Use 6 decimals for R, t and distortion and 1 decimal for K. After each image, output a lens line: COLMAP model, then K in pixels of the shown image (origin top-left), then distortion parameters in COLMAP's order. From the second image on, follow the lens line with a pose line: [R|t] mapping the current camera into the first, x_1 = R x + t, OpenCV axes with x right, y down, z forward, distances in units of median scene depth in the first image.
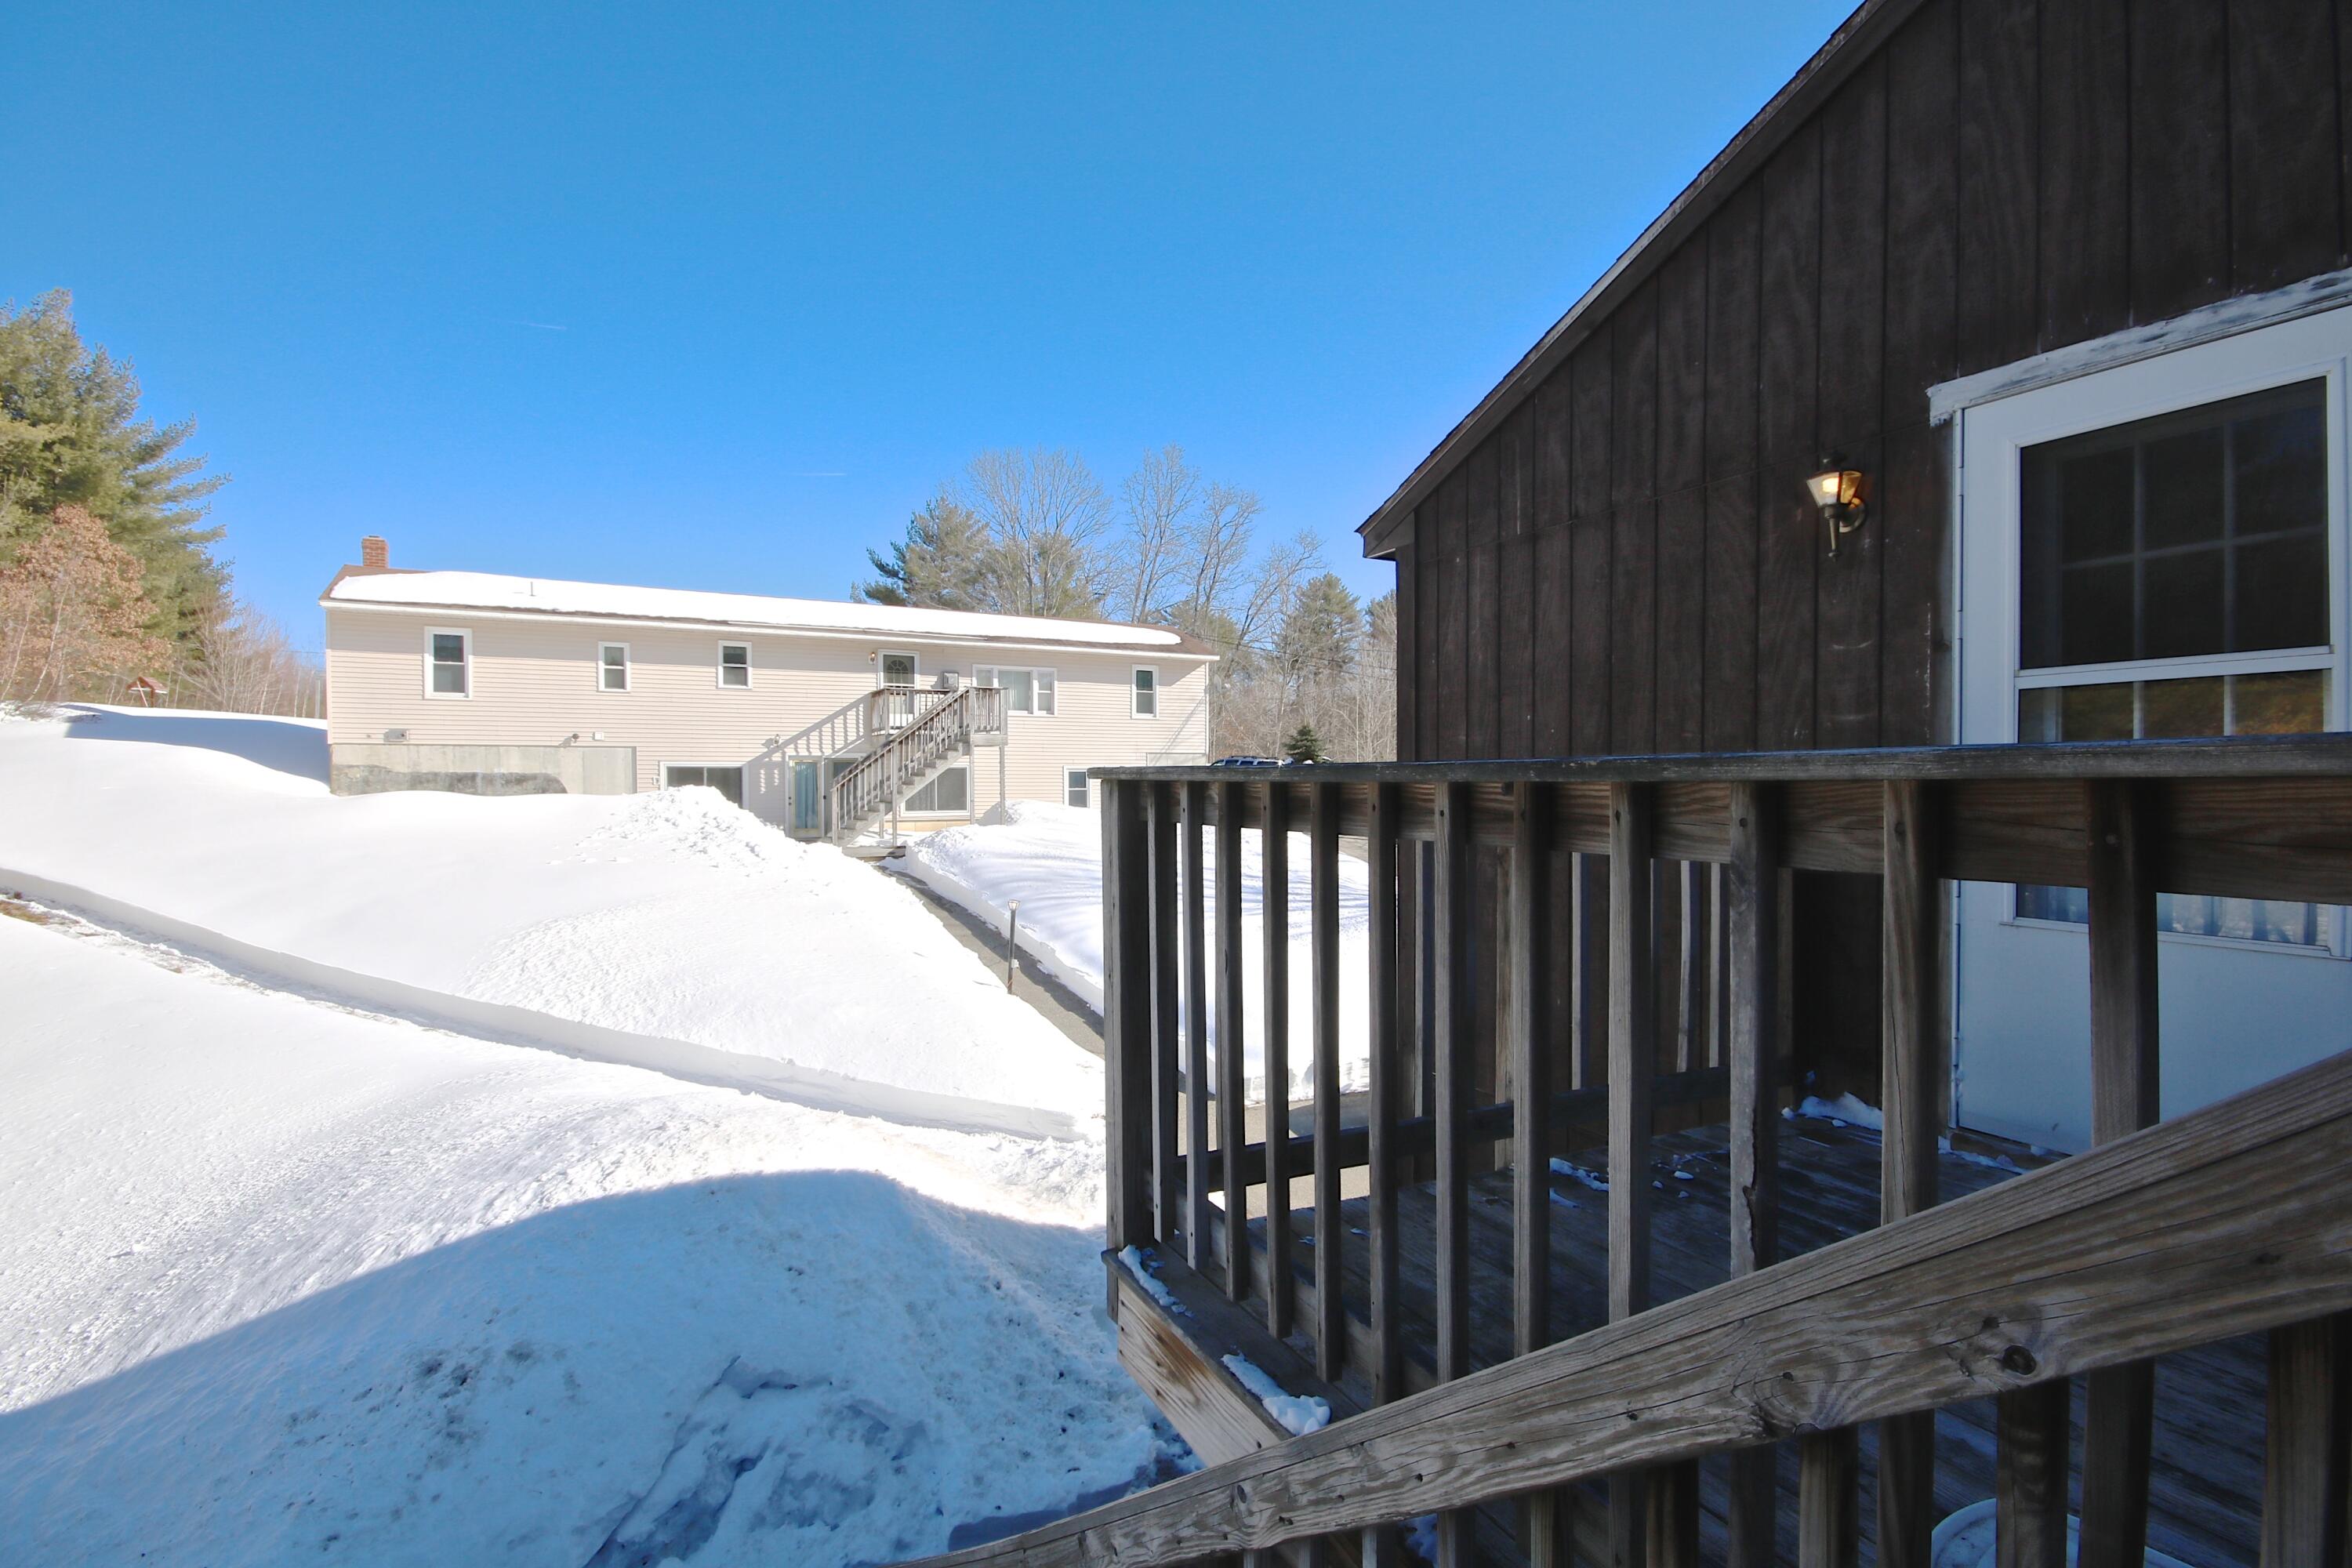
lens RADIAL K [[1080.0, 0, 1187.4], [0, 1080.0, 787.3], [0, 0, 1]] dist [0.000570, -0.000001]
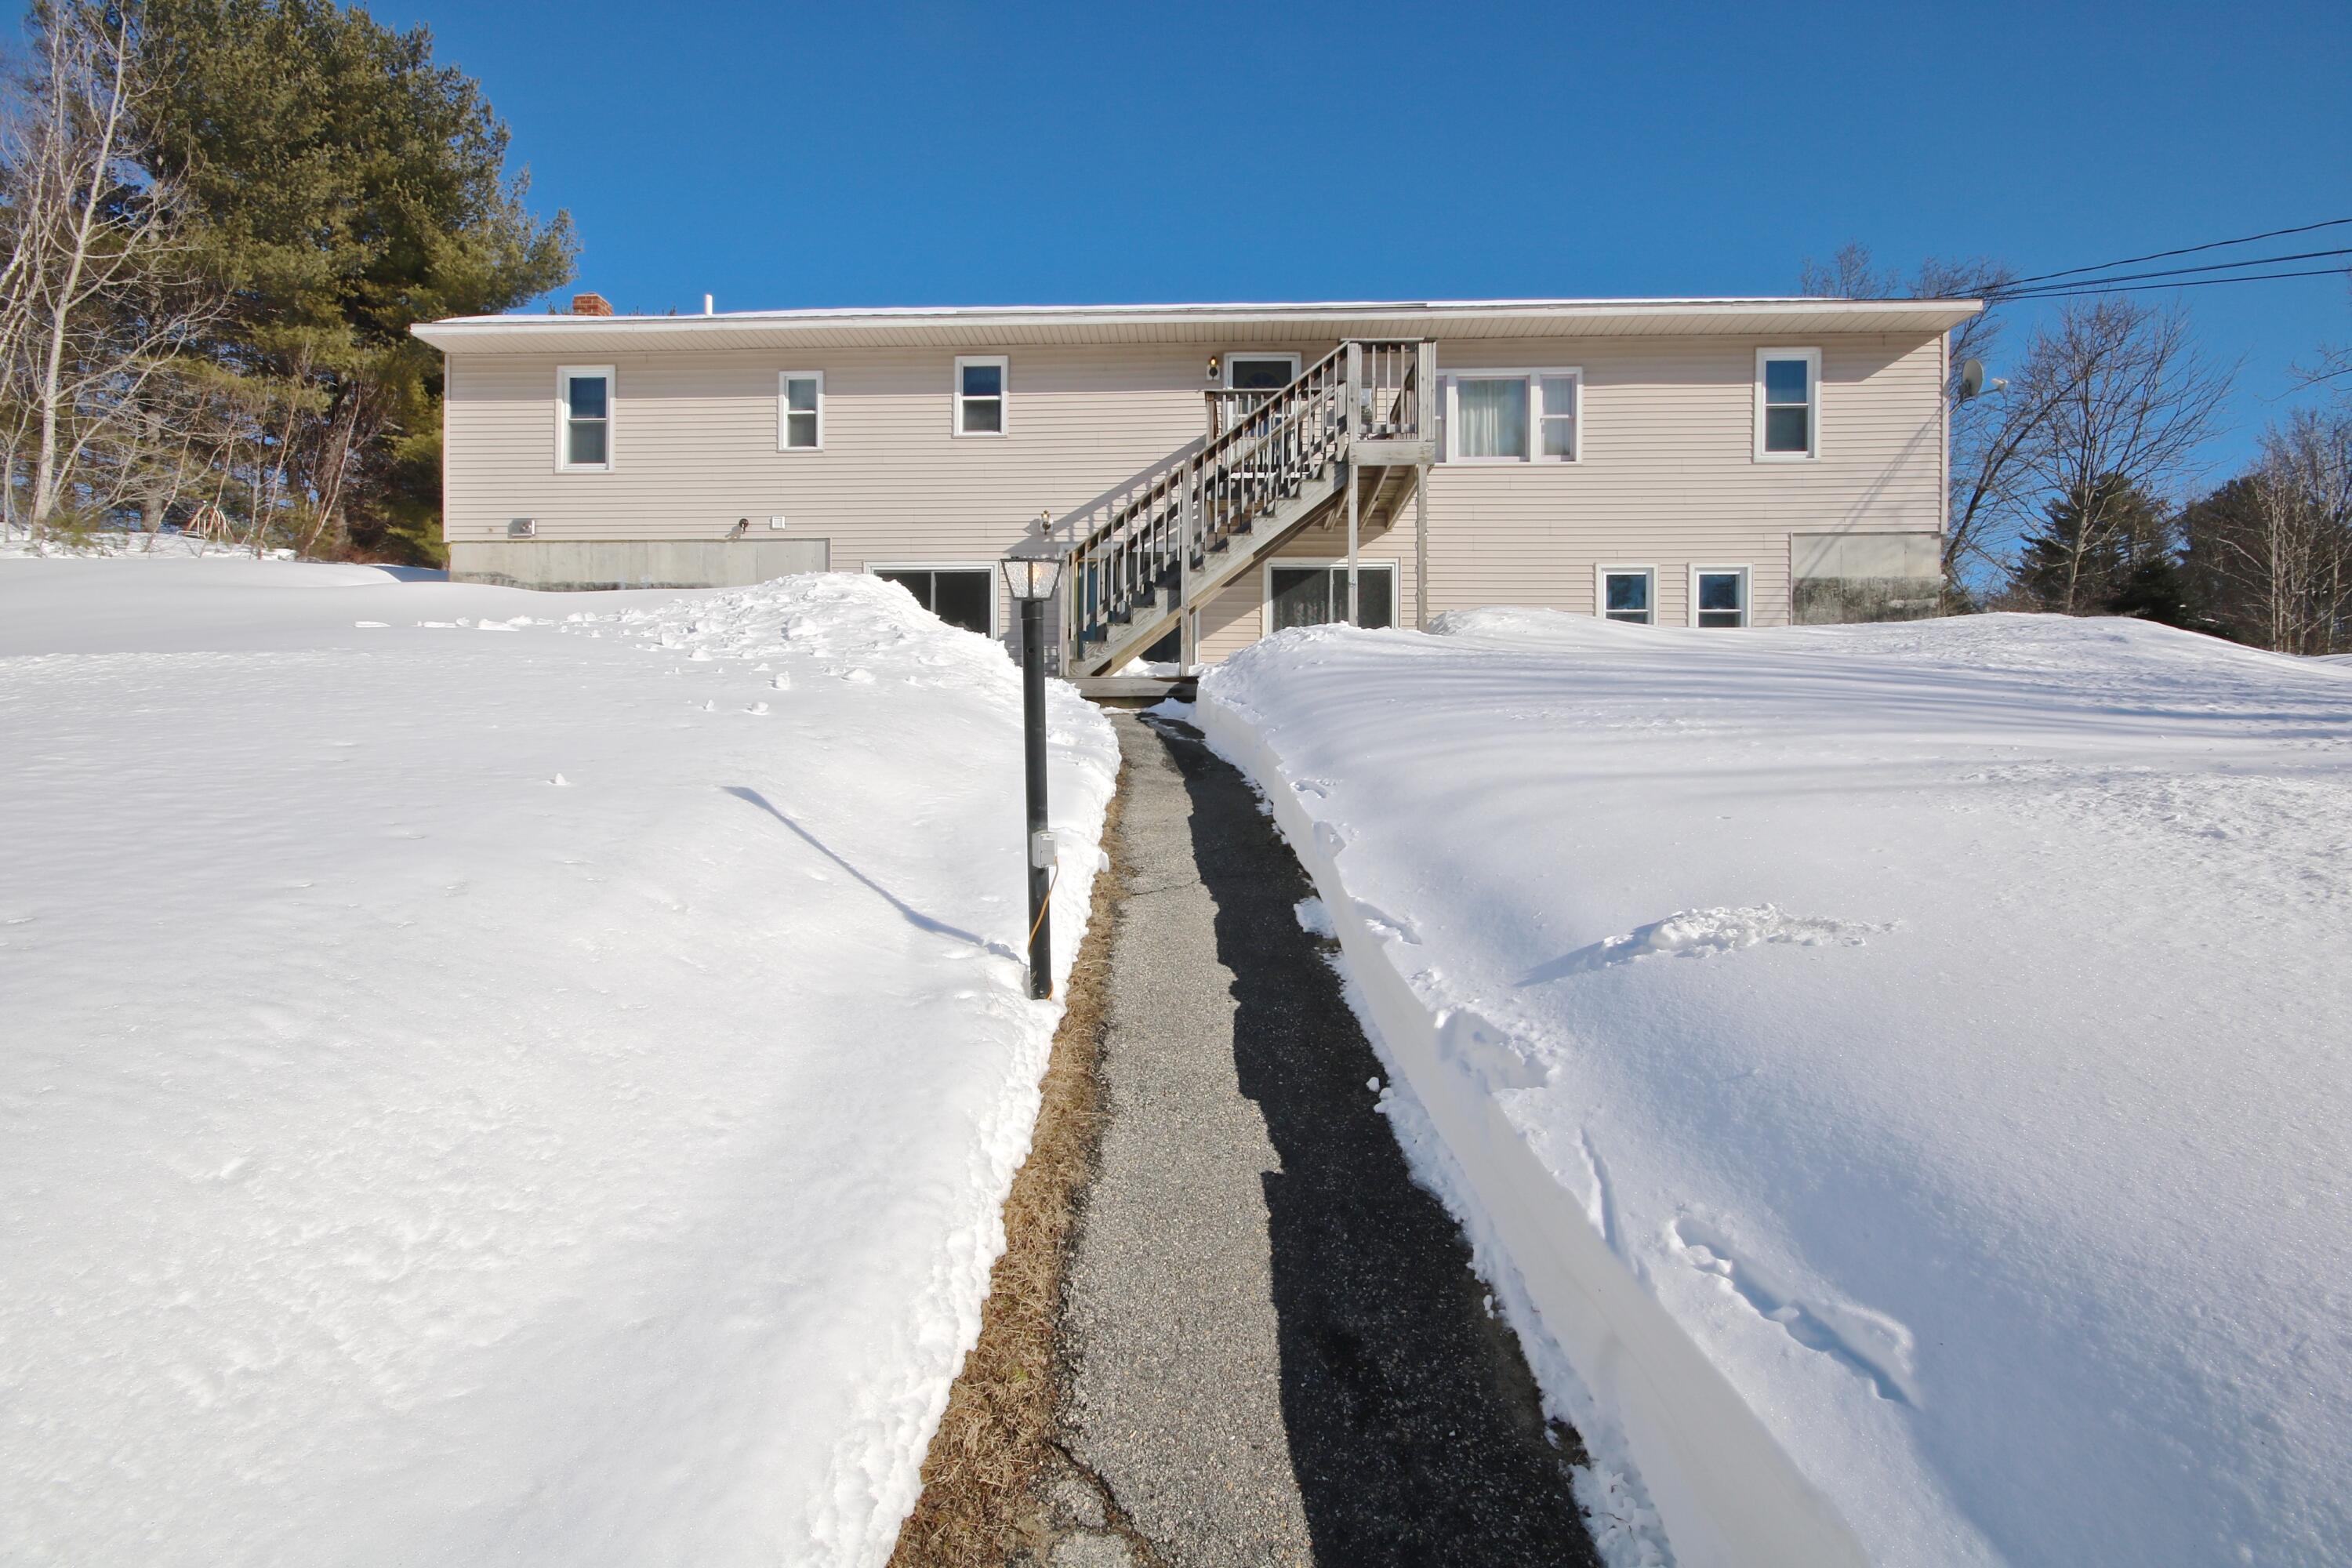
lens RADIAL K [[1080.0, 0, 1180.7], [0, 1080.0, 791.5], [0, 0, 1]] dist [0.000570, -0.000001]
pose [[0.847264, 0.003594, -0.531159, -0.016590], [-0.012472, 0.999836, -0.013130, 0.106965], [0.531025, 0.017749, 0.847170, 0.567210]]
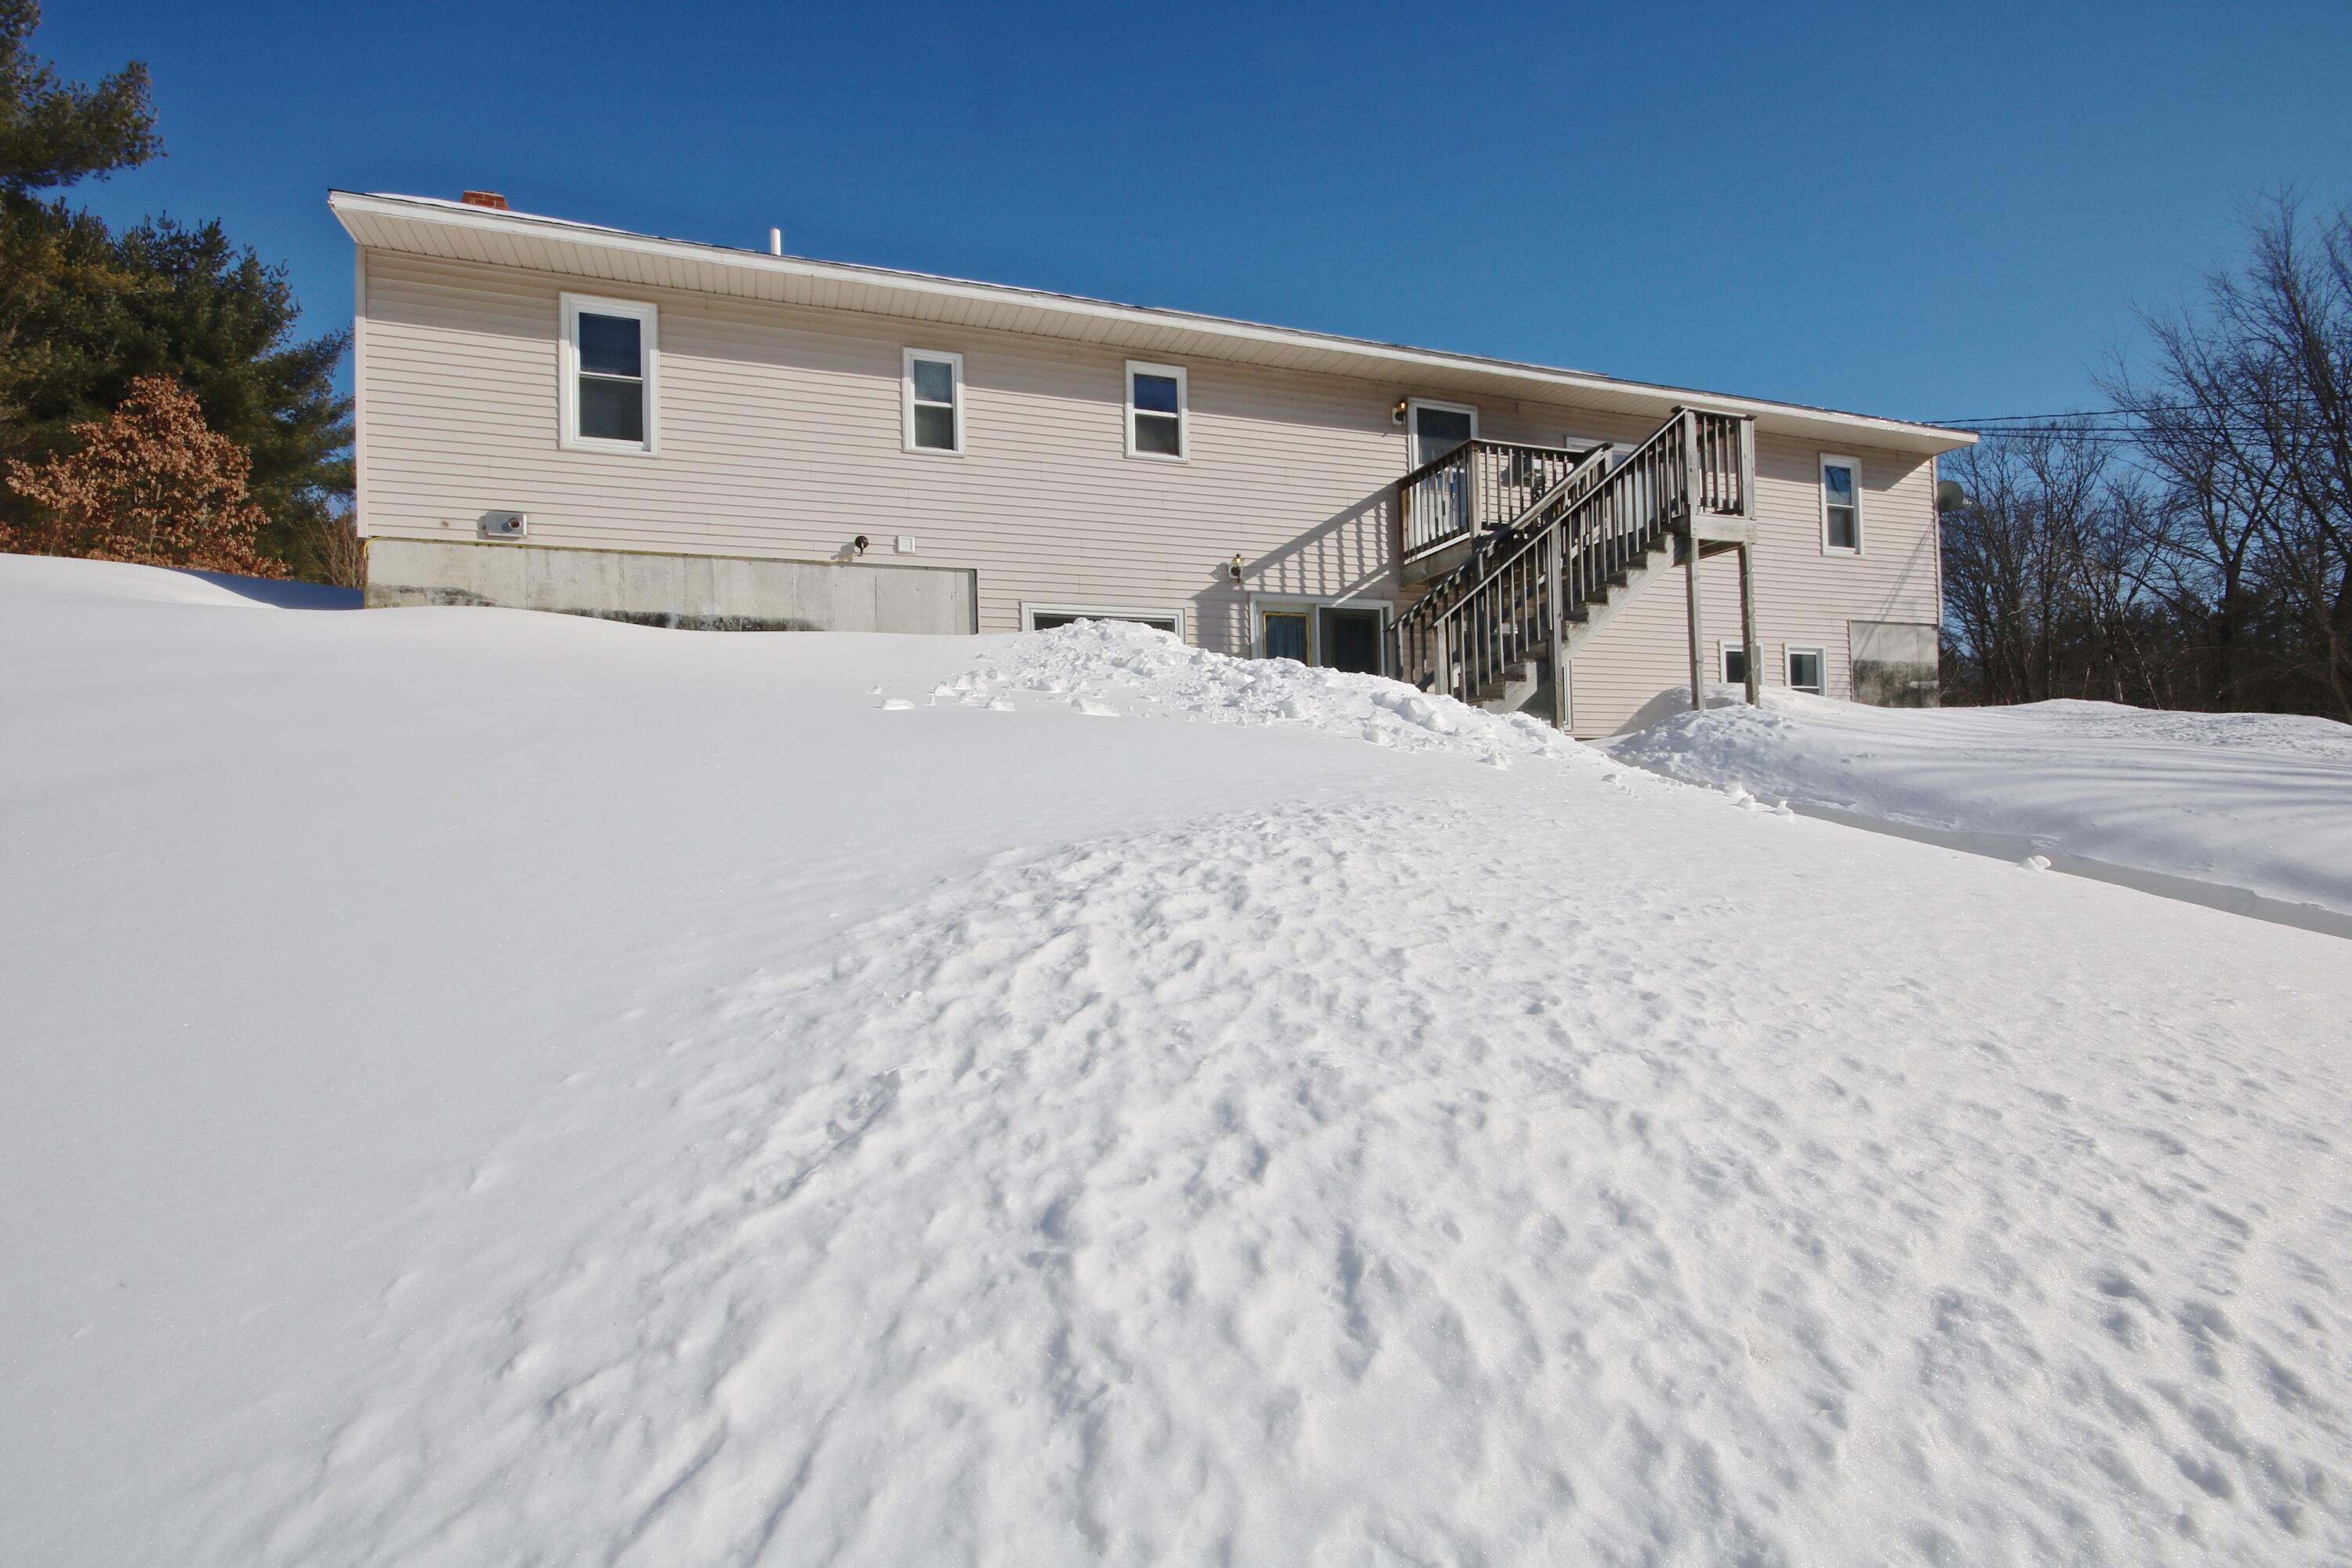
lens RADIAL K [[1080.0, 0, 1173.9], [0, 1080.0, 790.3], [0, 0, 1]] dist [0.000570, -0.000001]
pose [[0.987040, -0.028804, -0.157866, -0.339204], [0.022766, 0.998943, -0.039930, 0.076926], [0.158849, 0.035818, 0.986653, 0.528400]]
